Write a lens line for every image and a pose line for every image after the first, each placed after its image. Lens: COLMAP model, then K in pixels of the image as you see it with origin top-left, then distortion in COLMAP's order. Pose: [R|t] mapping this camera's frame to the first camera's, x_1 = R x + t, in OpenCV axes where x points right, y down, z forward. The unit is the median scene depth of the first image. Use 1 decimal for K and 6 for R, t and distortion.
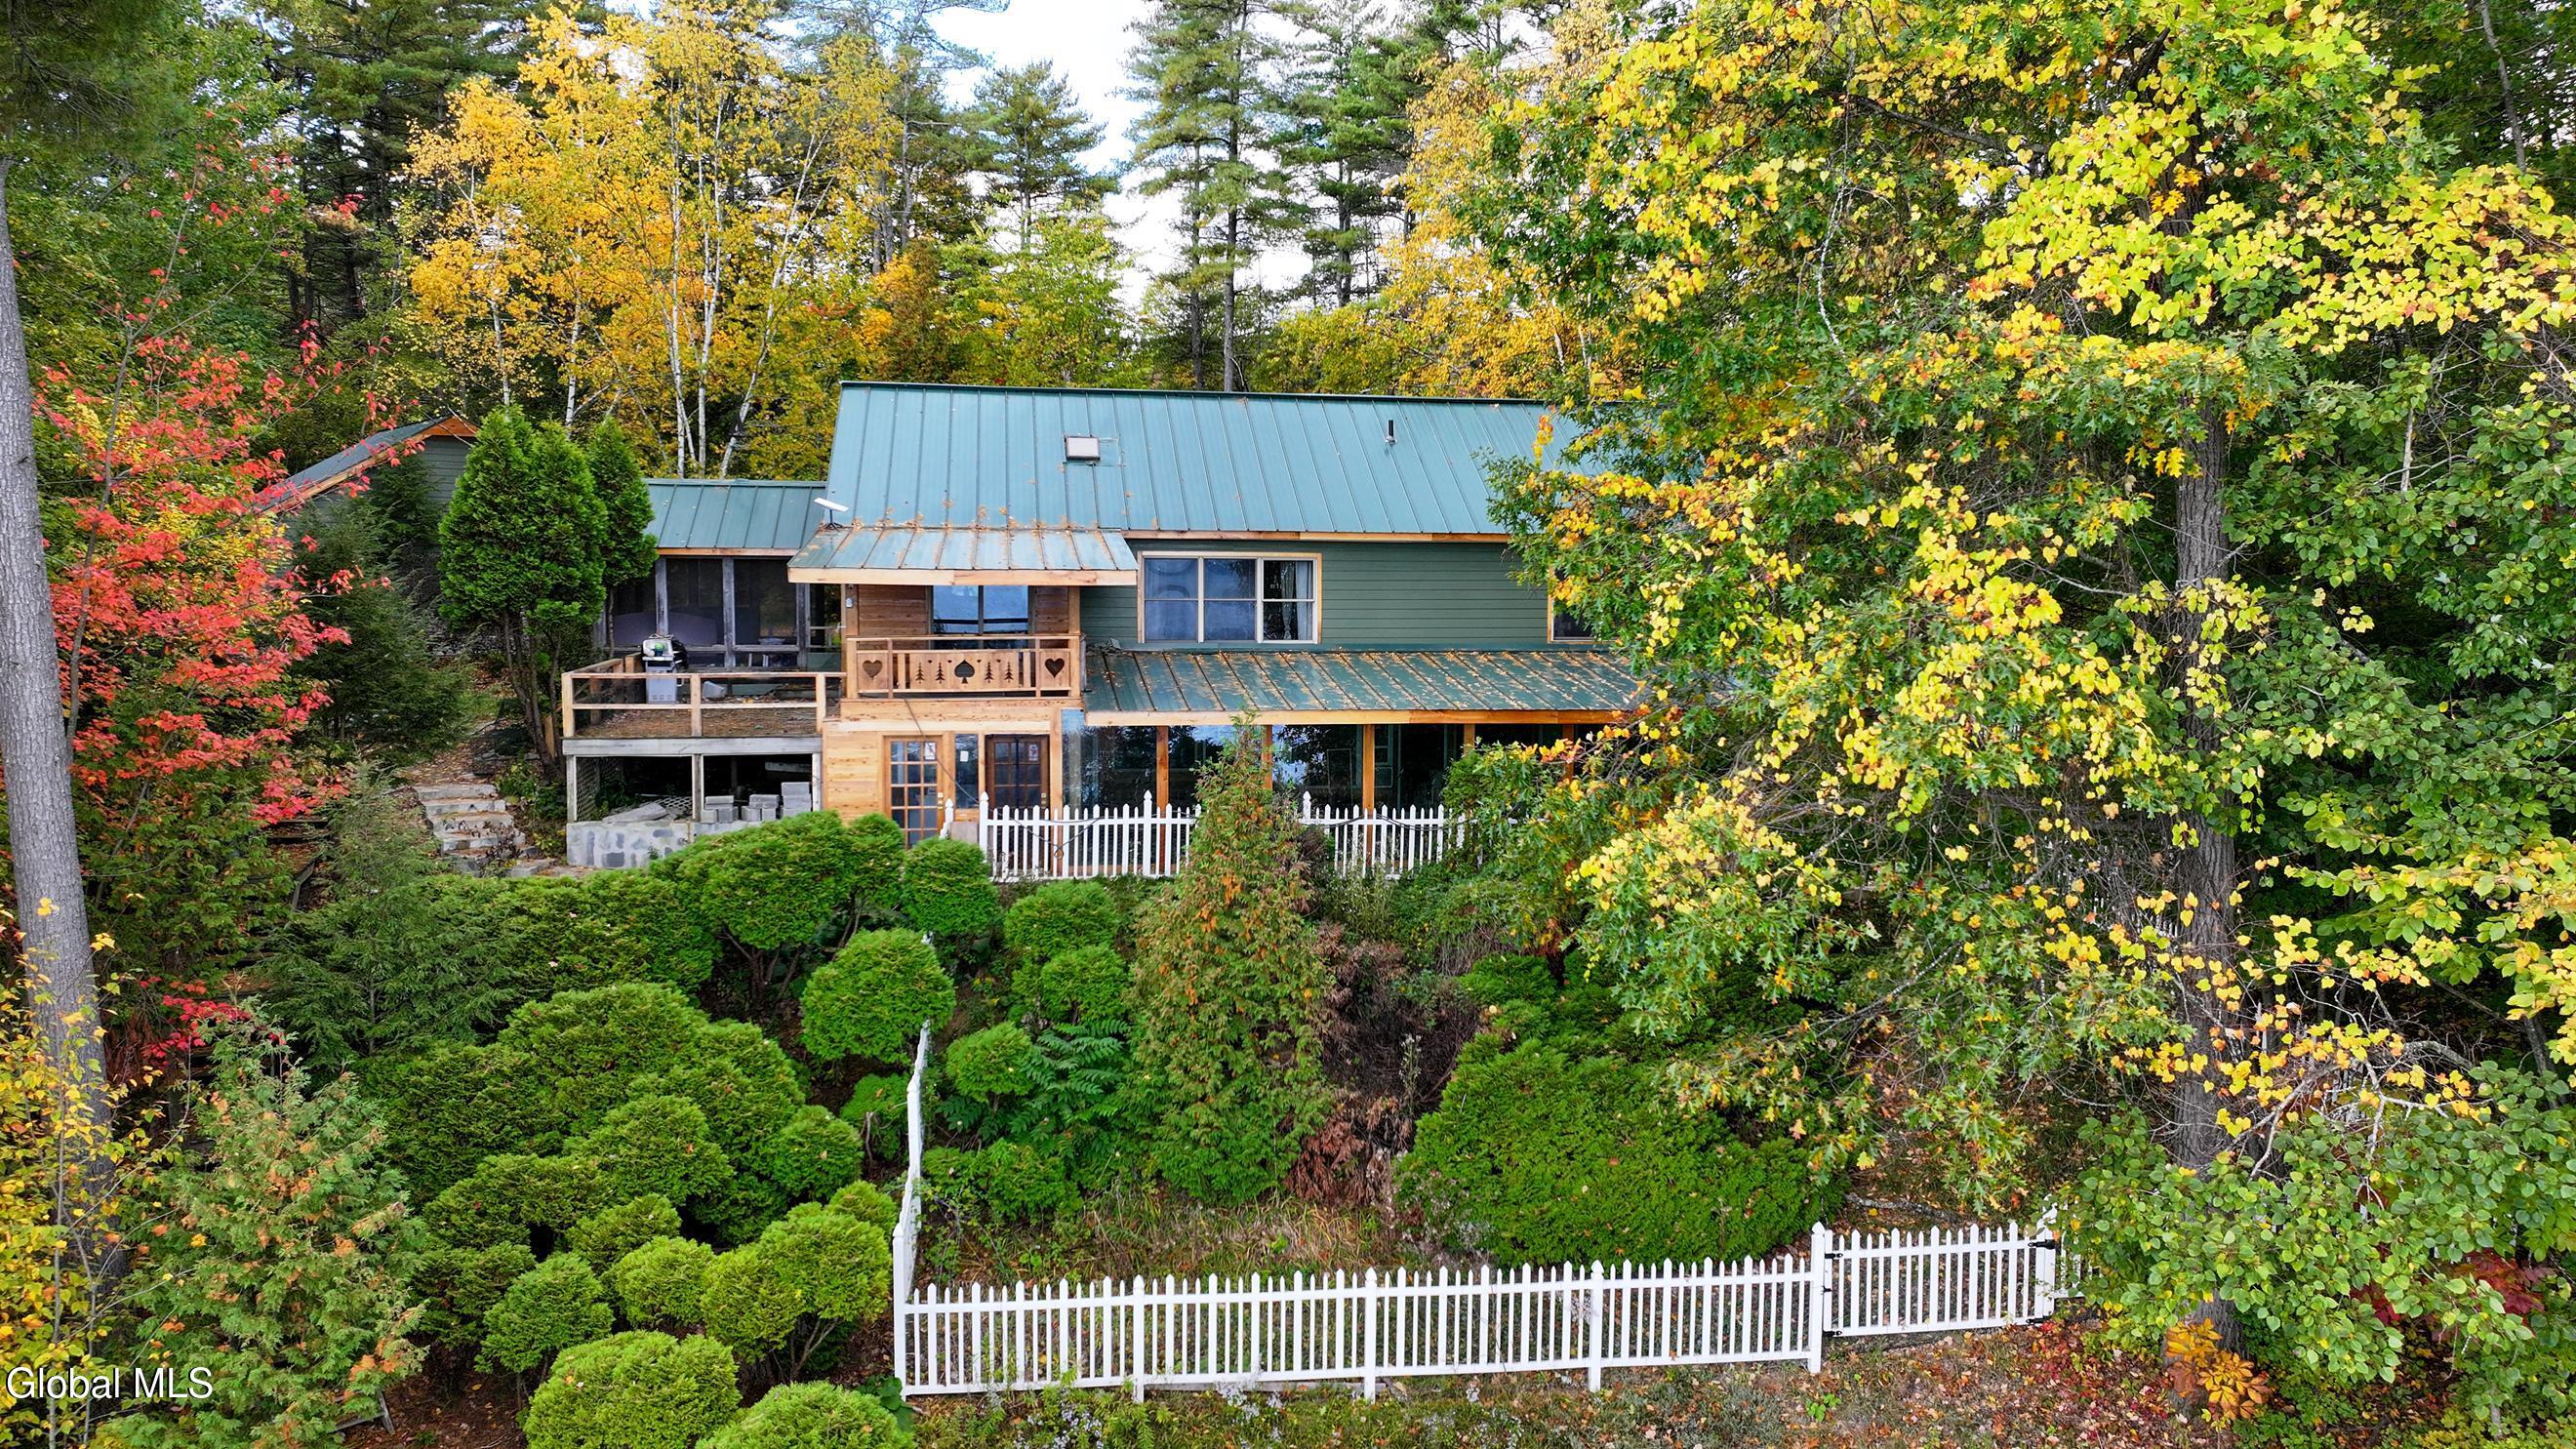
lens RADIAL K [[1820.8, 0, 1295.4], [0, 1820.8, 722.2], [0, 0, 1]] dist [-0.004993, -0.001024]
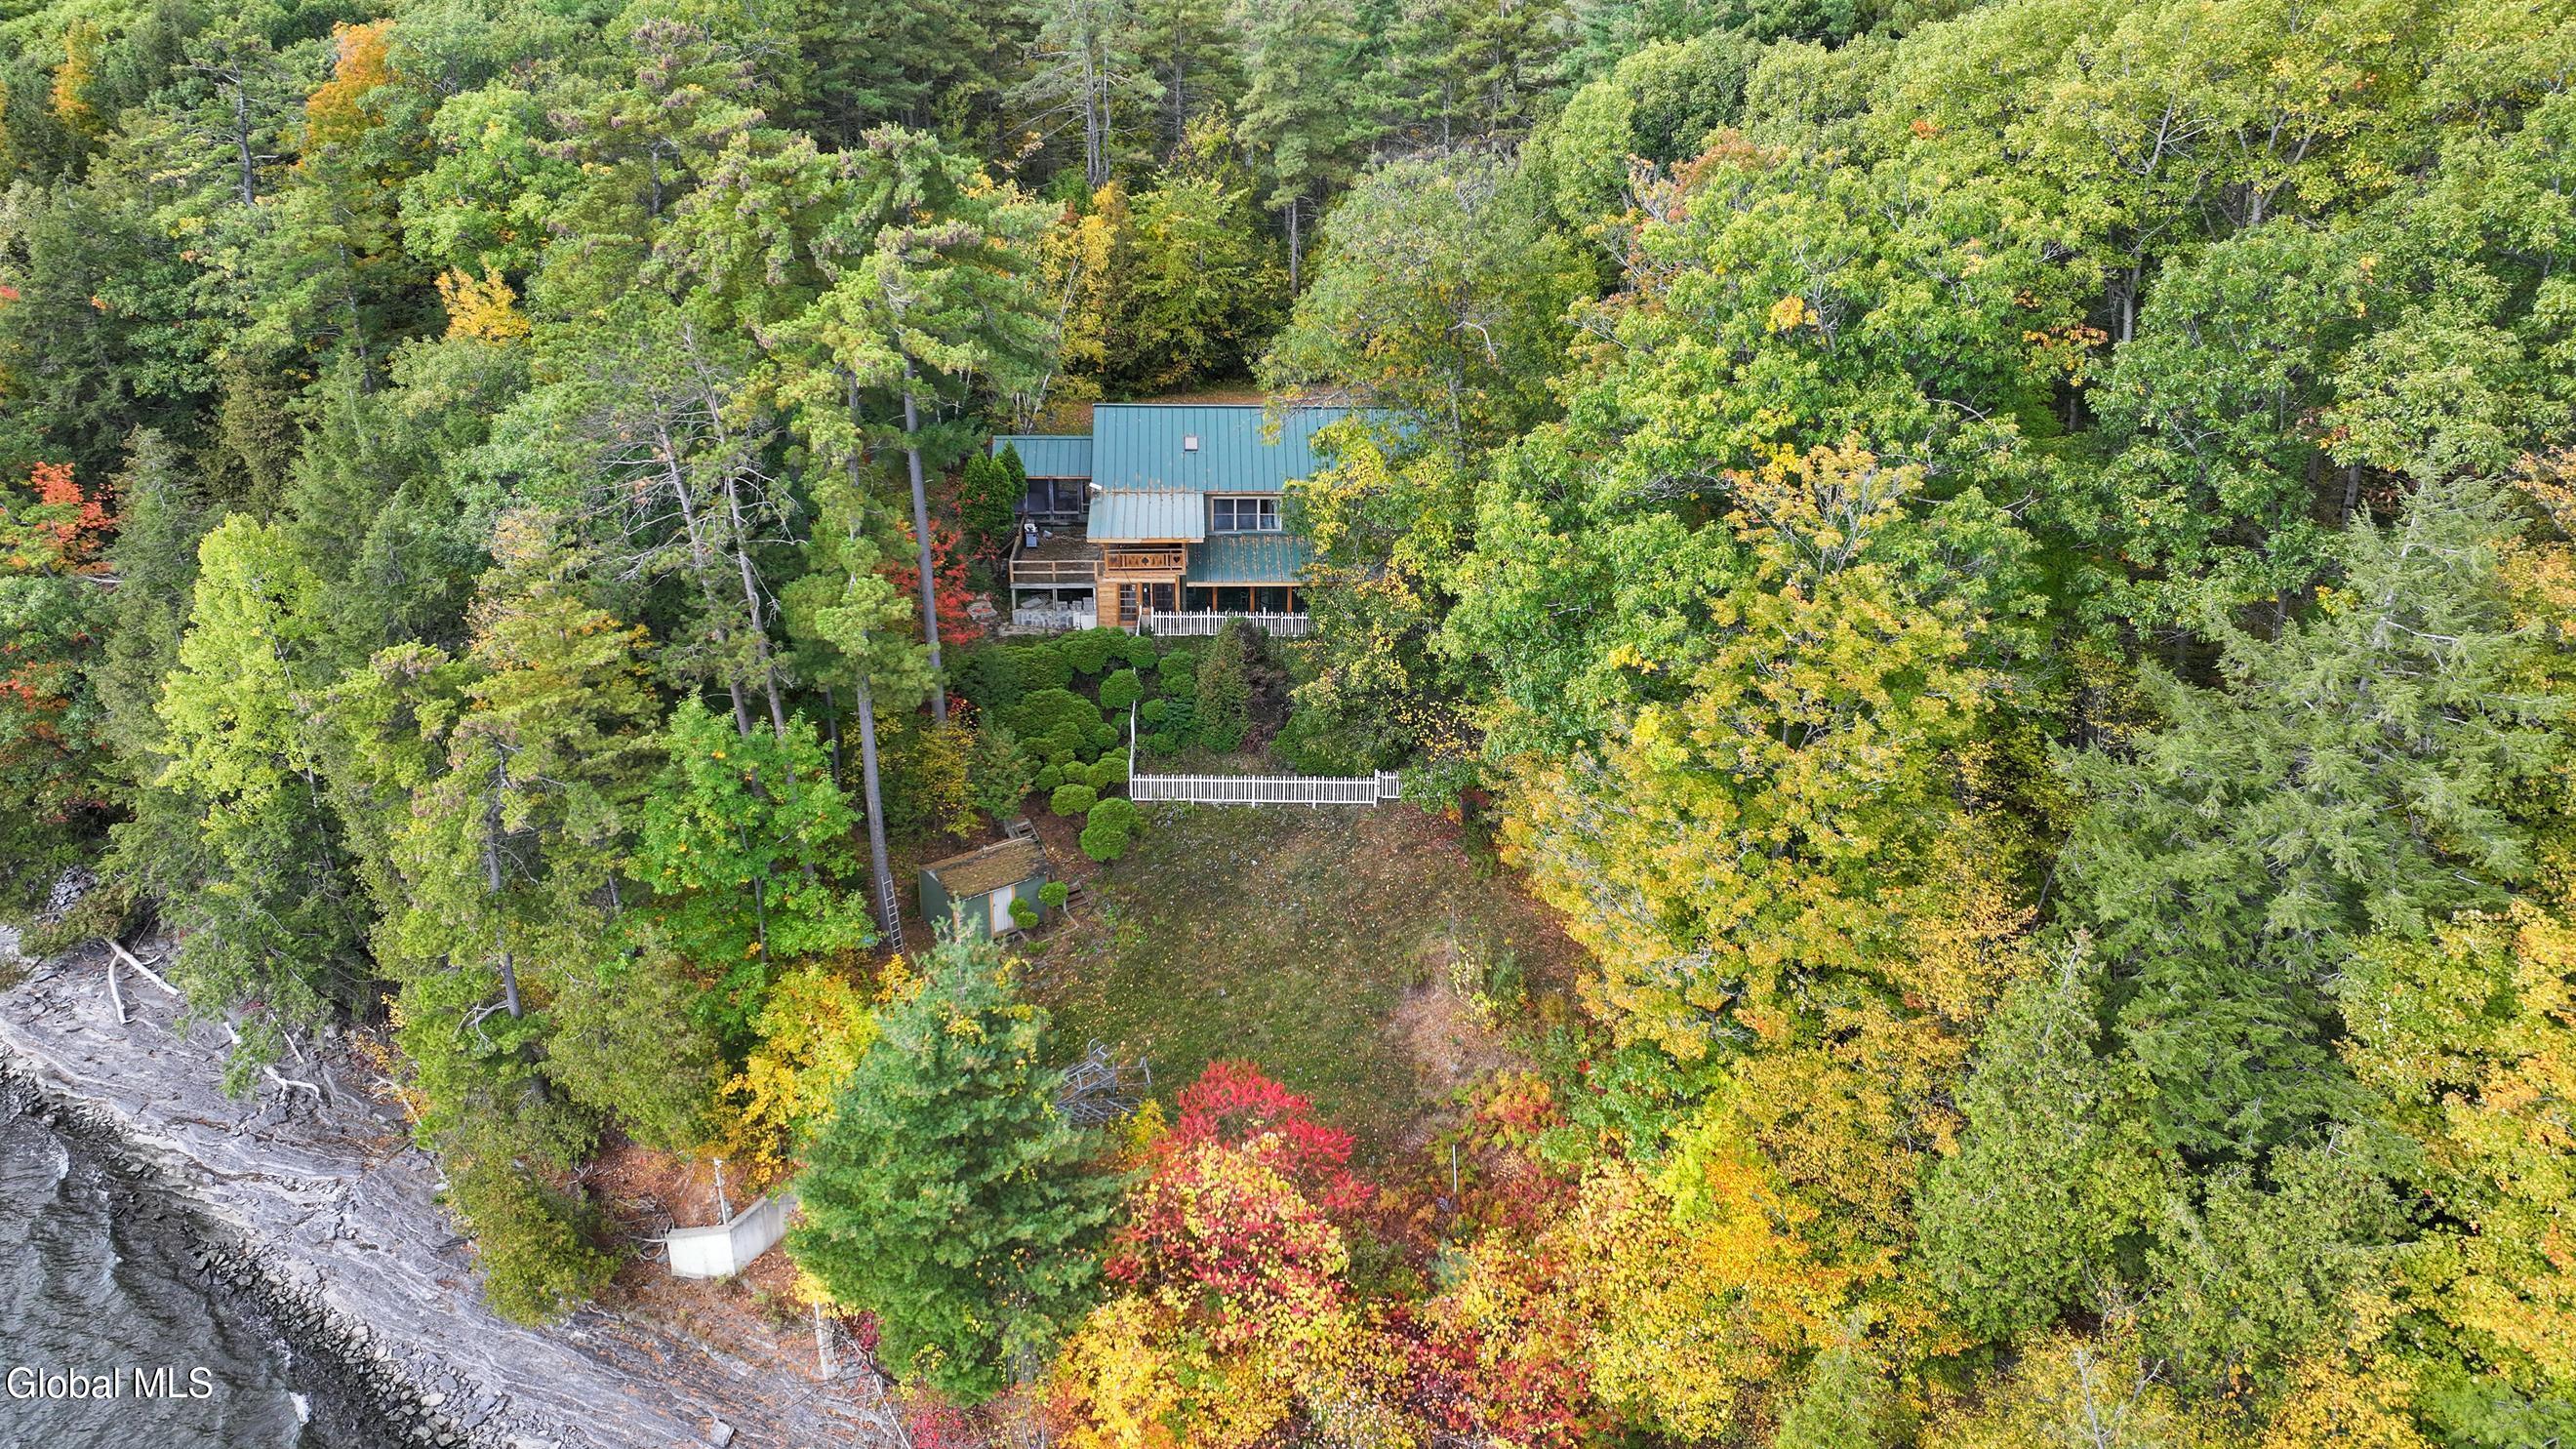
lens RADIAL K [[1820.8, 0, 1285.7], [0, 1820.8, 726.0], [0, 0, 1]] dist [-0.004993, -0.001024]
pose [[0.994377, 0.046266, -0.095259, 0.417309], [-0.014855, 0.951563, 0.307095, -0.861078], [0.104853, -0.303953, 0.946899, -2.282973]]
